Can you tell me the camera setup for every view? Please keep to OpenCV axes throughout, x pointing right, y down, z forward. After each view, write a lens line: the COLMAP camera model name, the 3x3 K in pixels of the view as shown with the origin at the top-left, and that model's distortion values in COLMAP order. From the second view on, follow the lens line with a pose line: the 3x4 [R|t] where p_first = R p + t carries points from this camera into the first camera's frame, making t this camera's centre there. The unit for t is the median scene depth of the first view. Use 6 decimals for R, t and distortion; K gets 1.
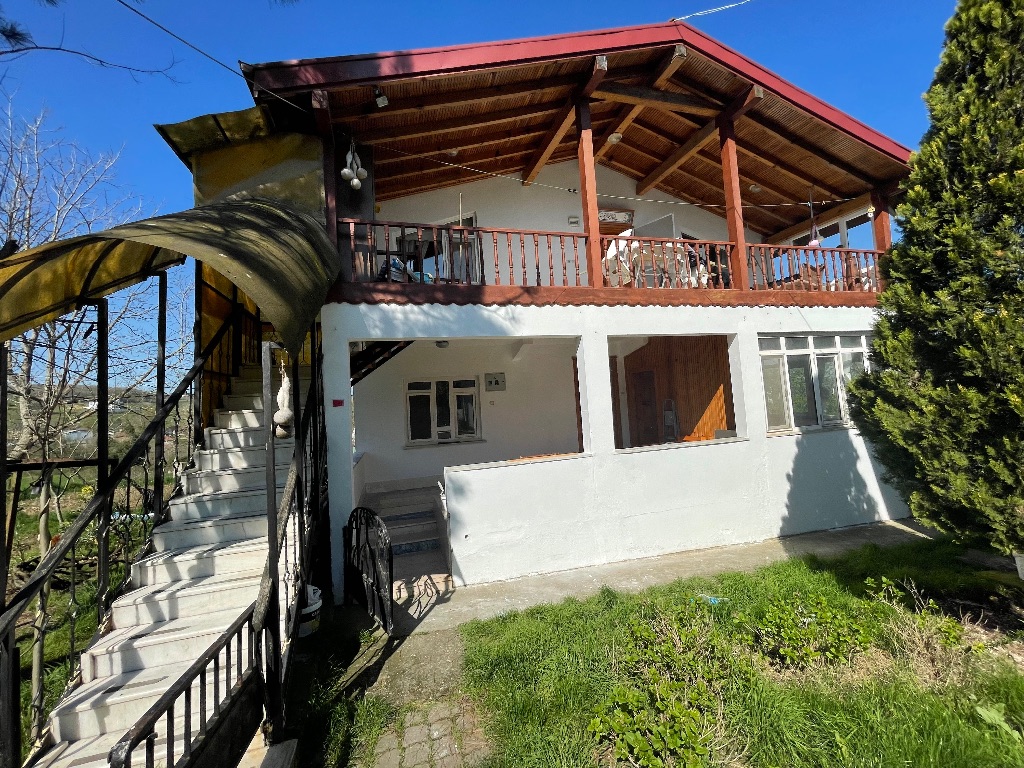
lens RADIAL K [[416.2, 0, 509.8], [0, 416.2, 379.6], [0, 0, 1]] dist [-0.004205, -0.000198]
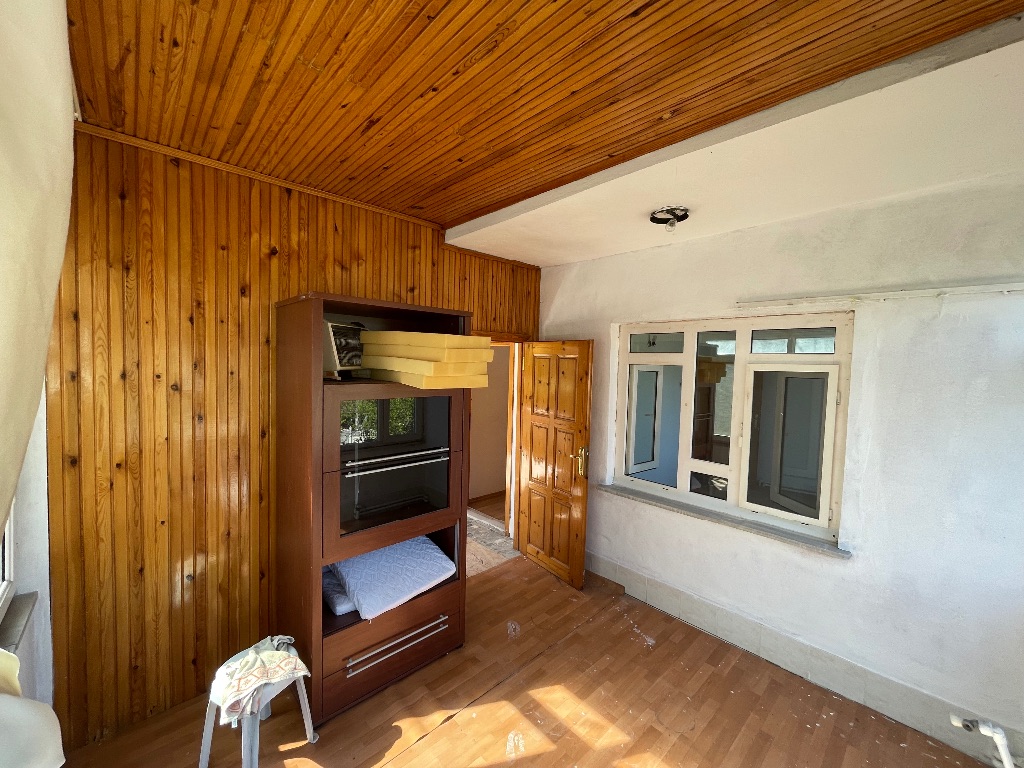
lens RADIAL K [[416.2, 0, 514.8], [0, 416.2, 385.4], [0, 0, 1]] dist [-0.004205, -0.000198]
pose [[0.442670, 0.105838, -0.890417, 0.071661], [-0.000961, 0.993065, 0.117561, 0.009159], [0.896684, -0.051185, 0.439702, 0.701199]]
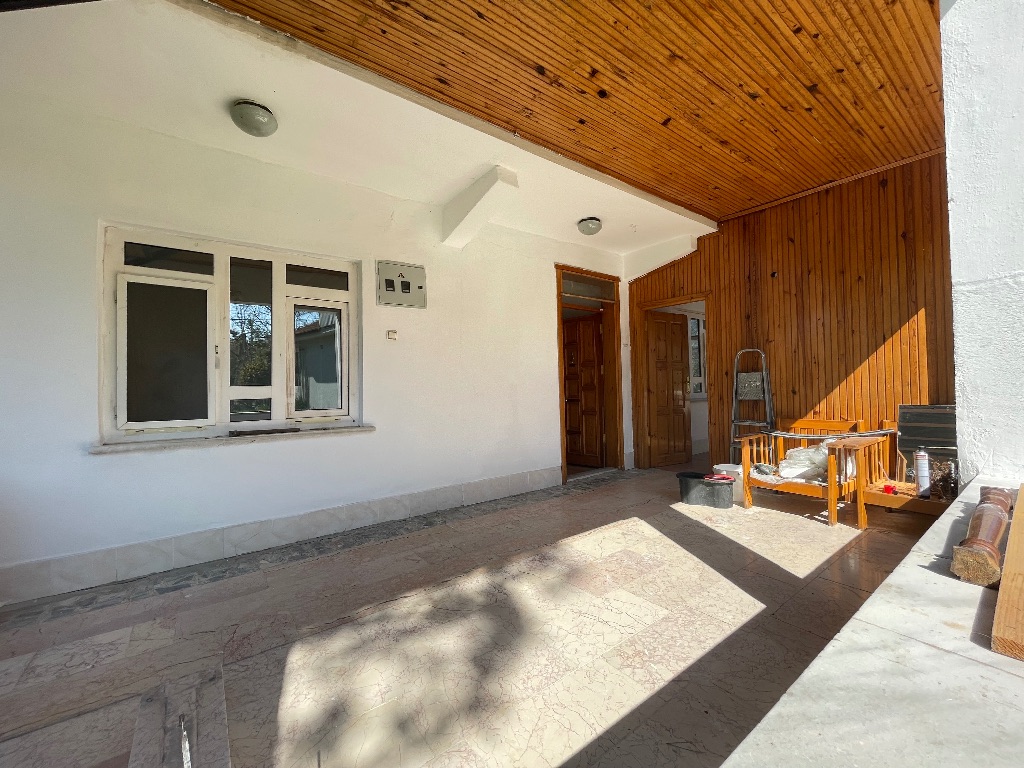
lens RADIAL K [[416.2, 0, 510.2], [0, 416.2, 381.9], [0, 0, 1]] dist [-0.004205, -0.000198]
pose [[0.938583, 0.045585, 0.342029, -0.071936], [-0.052590, 0.998553, 0.011230, 0.093316], [-0.341022, -0.028528, 0.939622, 0.588960]]
